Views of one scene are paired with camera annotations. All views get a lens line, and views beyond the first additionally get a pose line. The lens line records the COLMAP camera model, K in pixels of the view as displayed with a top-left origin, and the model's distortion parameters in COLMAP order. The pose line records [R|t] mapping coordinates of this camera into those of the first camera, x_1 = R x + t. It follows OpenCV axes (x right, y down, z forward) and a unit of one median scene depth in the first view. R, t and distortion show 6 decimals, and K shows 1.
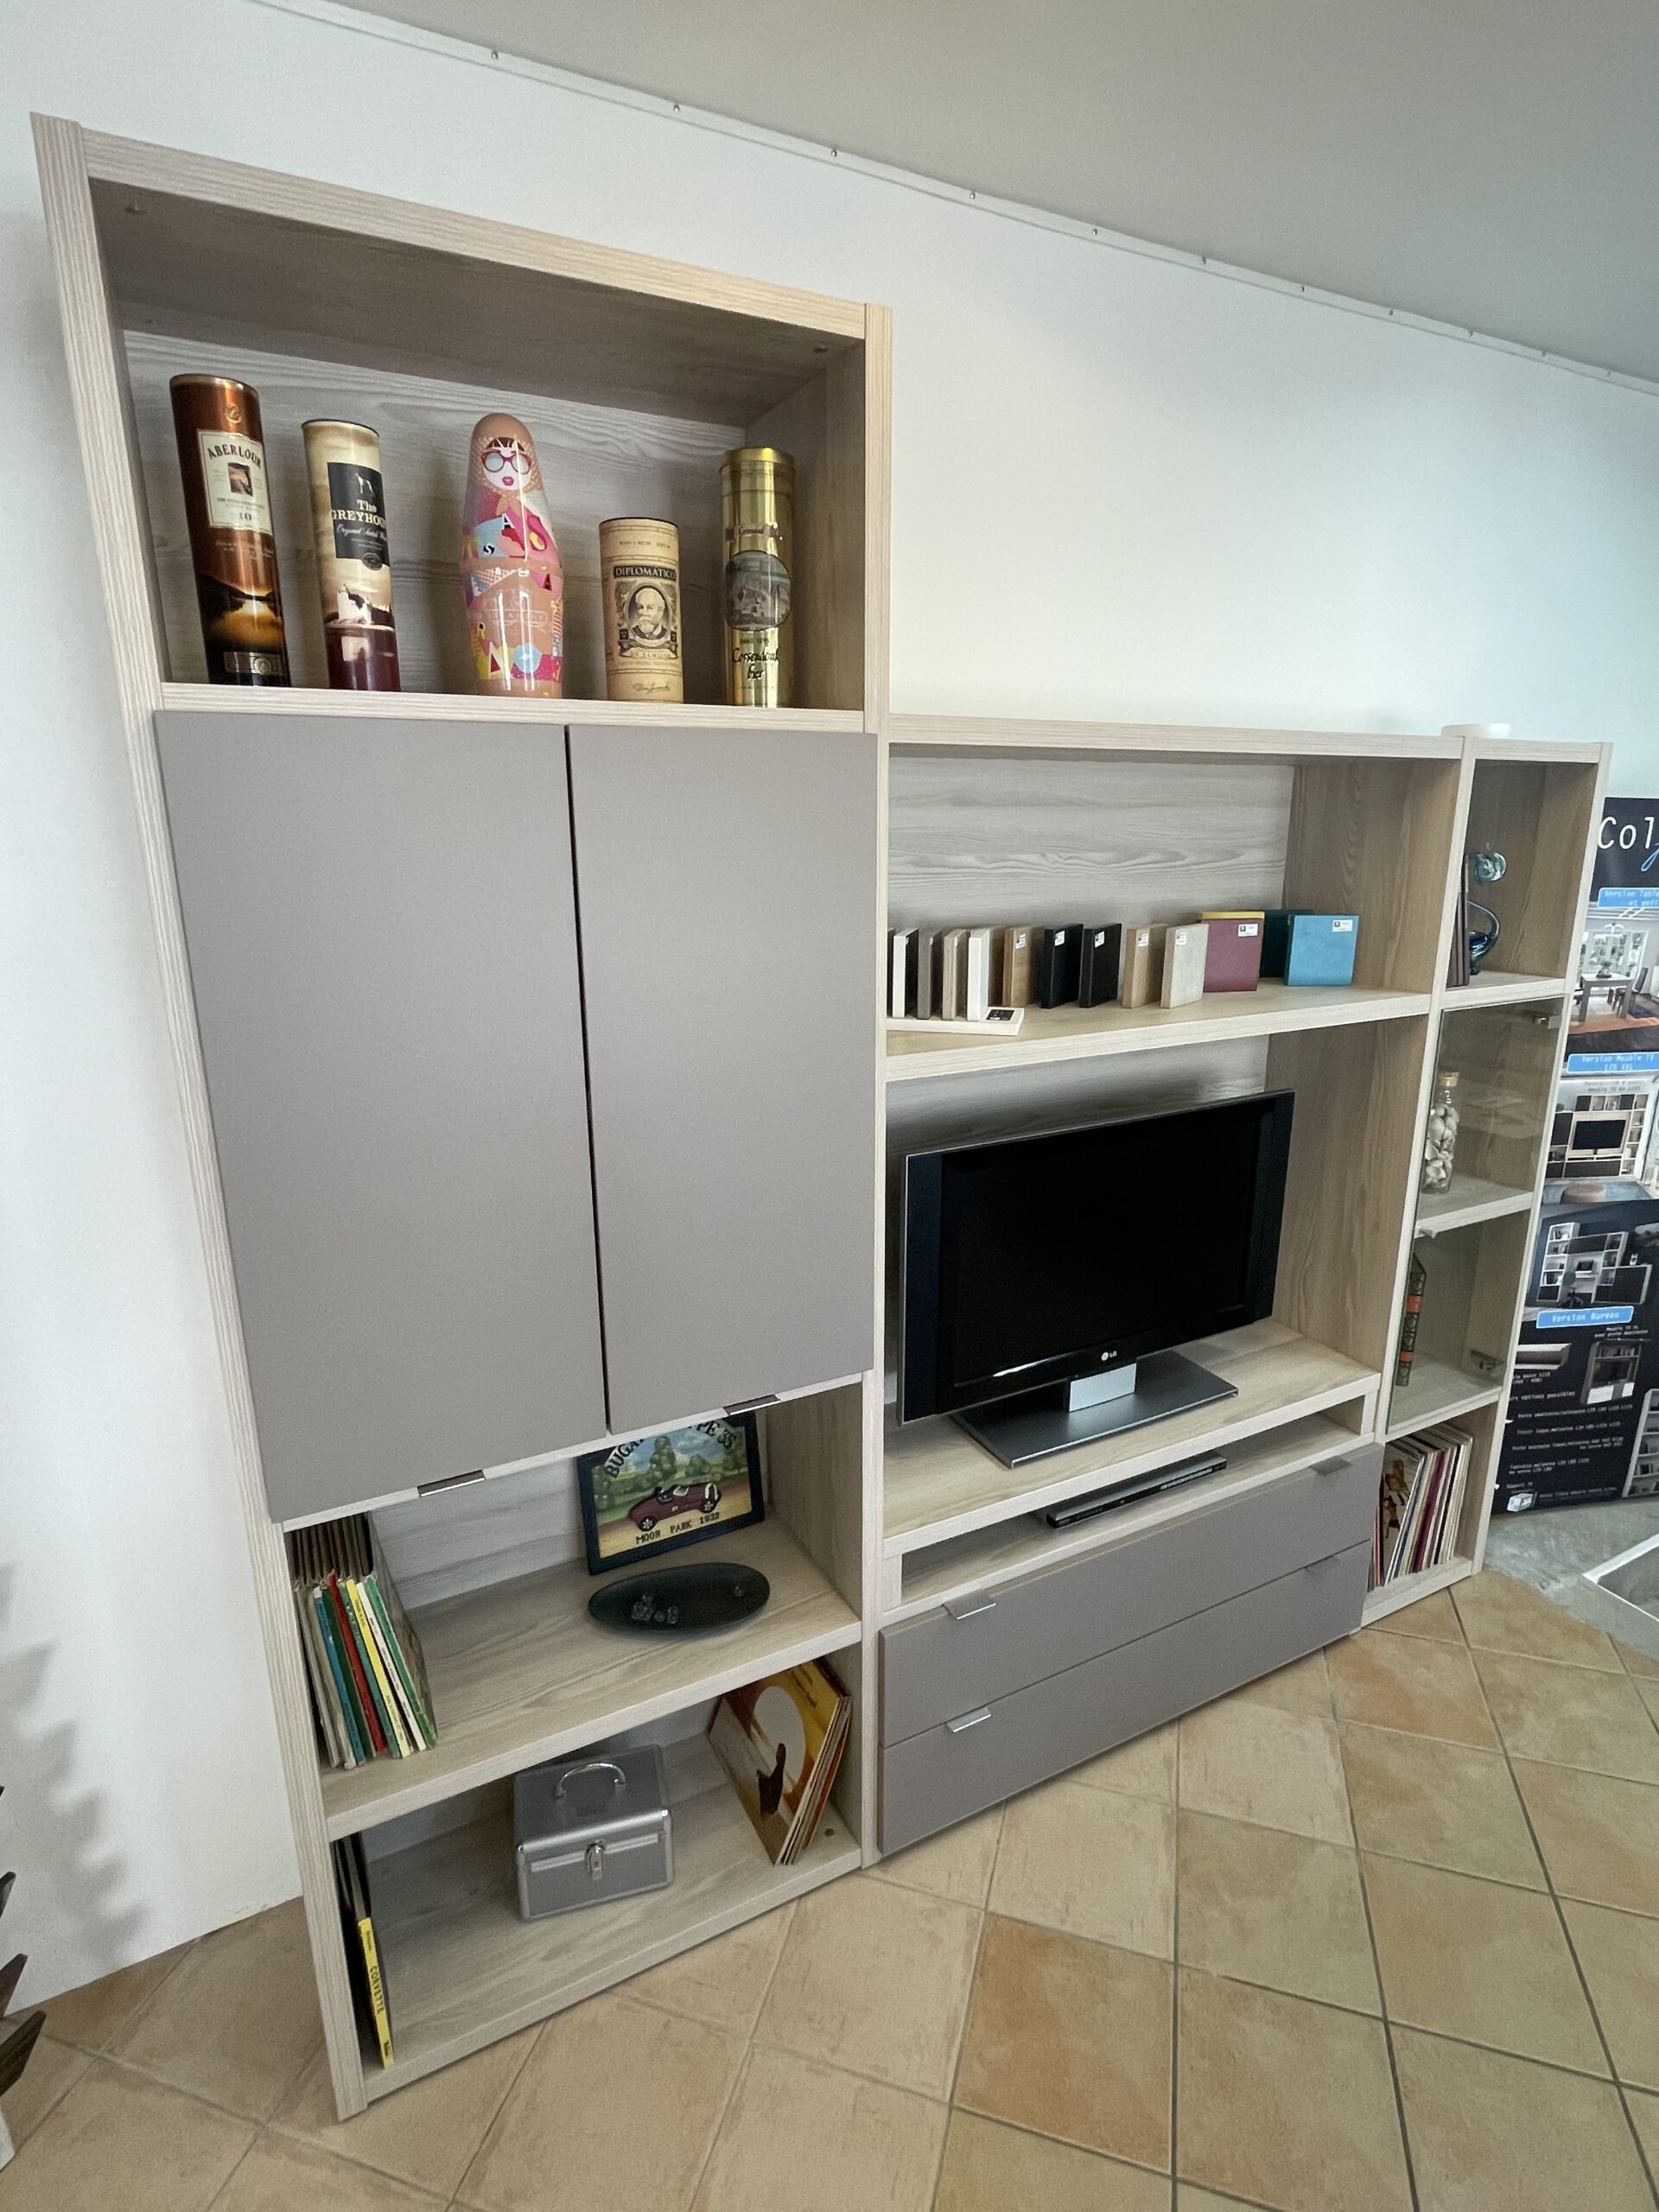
lens RADIAL K [[1108.0, 0, 829.7], [0, 1108.0, 1106.8], [0, 0, 1]] dist [-0.001440, -0.000159]
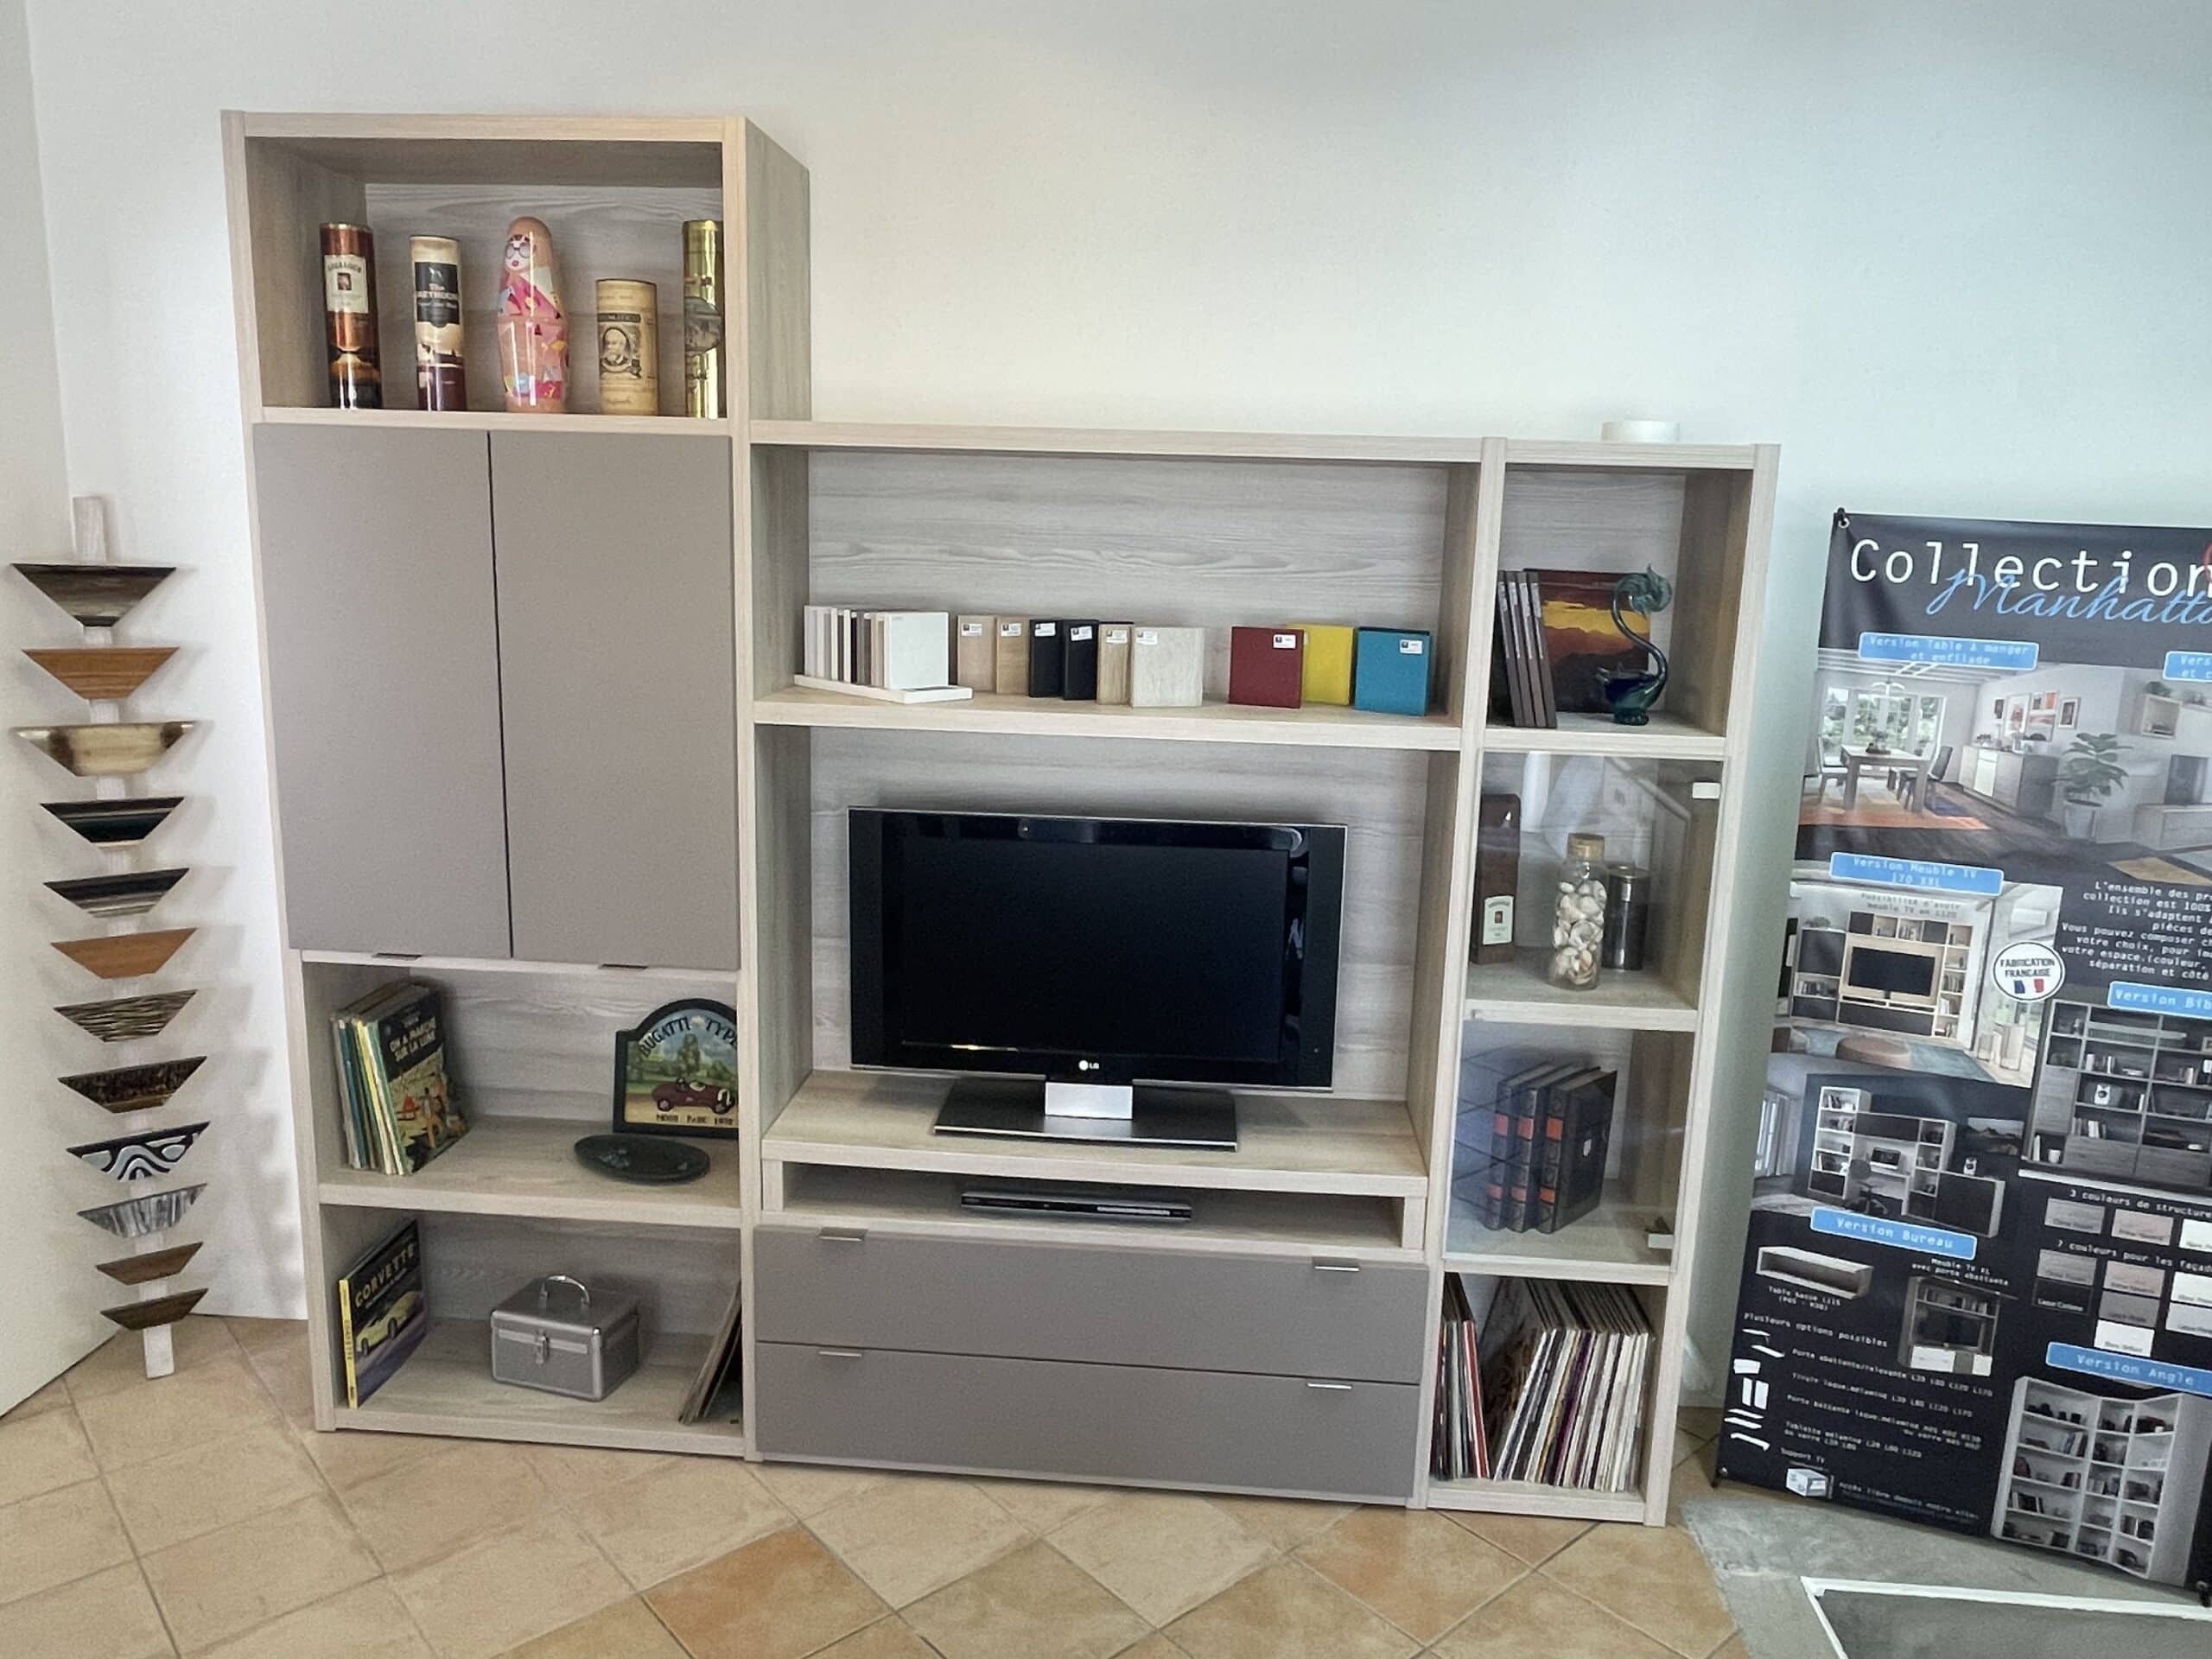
lens RADIAL K [[1543.4, 0, 1106.7], [0, 1543.4, 833.7], [0, 0, 1]] dist [-0.003761, 0.005313]
pose [[0.853326, 0.131563, -0.504506, 0.896561], [-0.164016, 0.986250, -0.020229, 0.048821], [0.494907, 0.100009, 0.863171, -0.168708]]
